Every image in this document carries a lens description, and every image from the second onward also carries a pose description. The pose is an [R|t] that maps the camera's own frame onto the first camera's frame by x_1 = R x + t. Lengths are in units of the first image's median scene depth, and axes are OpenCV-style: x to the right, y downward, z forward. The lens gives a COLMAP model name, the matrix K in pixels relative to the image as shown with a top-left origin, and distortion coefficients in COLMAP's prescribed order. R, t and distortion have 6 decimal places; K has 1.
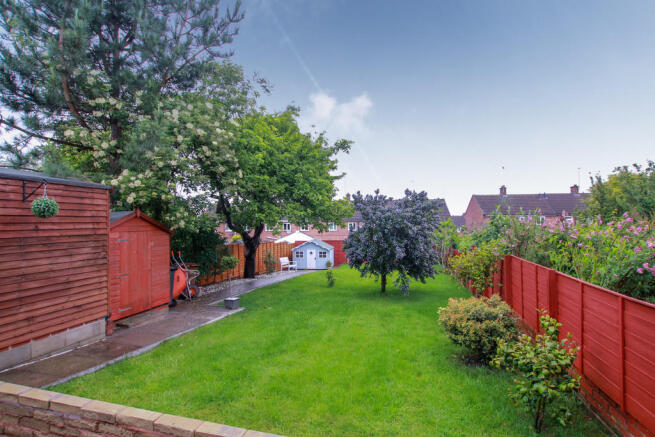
lens RADIAL K [[307.4, 0, 327.3], [0, 307.4, 218.3], [0, 0, 1]] dist [-0.020789, -0.000208]
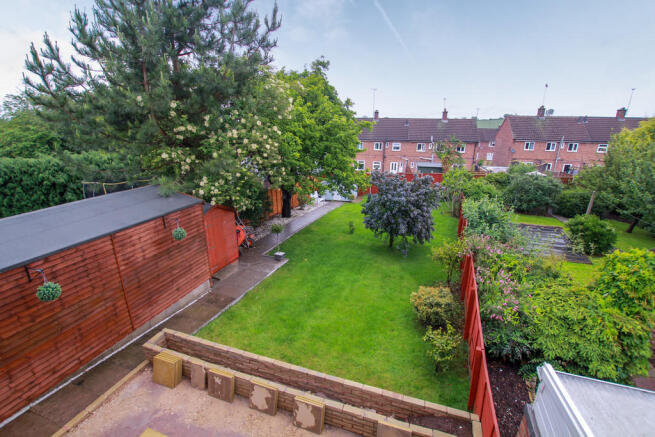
lens RADIAL K [[307.4, 0, 327.5], [0, 307.4, 219.3], [0, 0, 1]] dist [-0.020789, -0.000208]
pose [[0.996012, 0.039590, -0.079957, 0.019619], [-0.011875, 0.947010, 0.320984, -0.411626], [0.088428, -0.318754, 0.943704, -0.322109]]
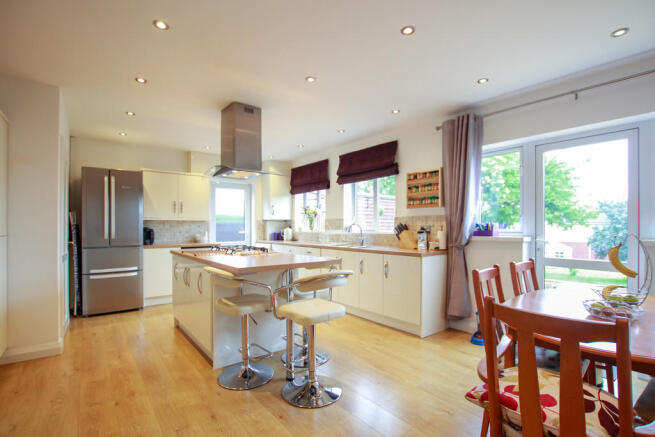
lens RADIAL K [[307.4, 0, 327.6], [0, 307.4, 223.7], [0, 0, 1]] dist [-0.020789, -0.000208]
pose [[0.802117, 0.010563, -0.597073, -0.091135], [-0.002684, 0.999897, 0.014084, 0.006891], [0.597161, -0.009695, 0.802063, -0.914076]]
